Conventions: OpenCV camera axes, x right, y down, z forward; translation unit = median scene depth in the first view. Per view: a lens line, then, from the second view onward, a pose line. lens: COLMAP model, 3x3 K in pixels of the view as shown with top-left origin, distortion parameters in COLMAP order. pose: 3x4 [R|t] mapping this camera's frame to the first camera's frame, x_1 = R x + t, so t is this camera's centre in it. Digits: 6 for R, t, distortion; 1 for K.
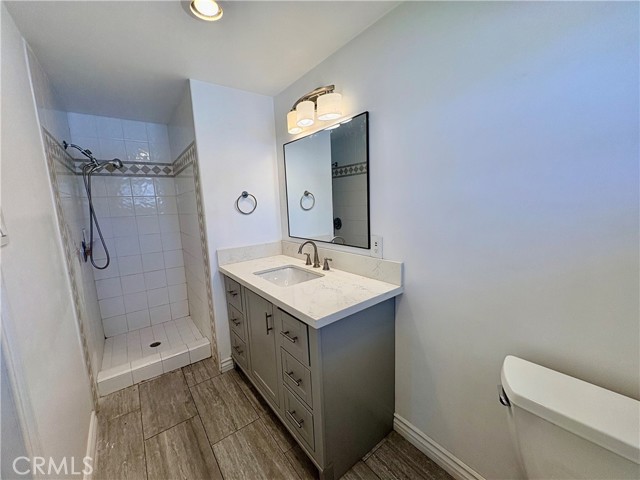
lens RADIAL K [[255.9, 0, 322.3], [0, 255.9, 237.6], [0, 0, 1]] dist [-0.002906, 0.000451]
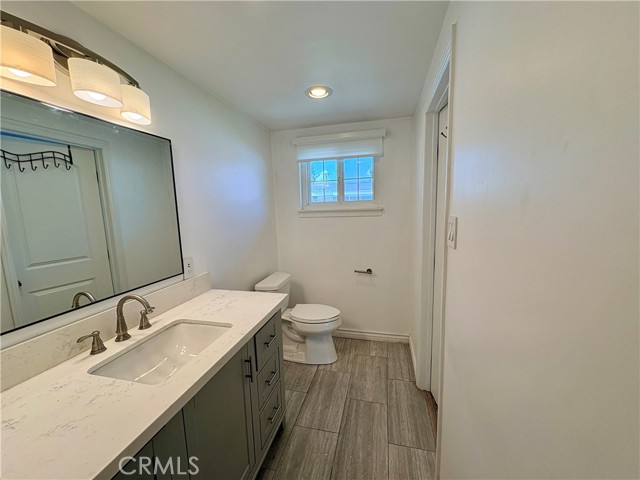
lens RADIAL K [[255.9, 0, 319.9], [0, 255.9, 238.4], [0, 0, 1]] dist [-0.002906, 0.000451]
pose [[-0.601511, -0.038843, 0.797920, -0.880480], [0.176780, 0.967583, 0.180368, -0.164092], [-0.779059, 0.249550, -0.575145, 1.046426]]
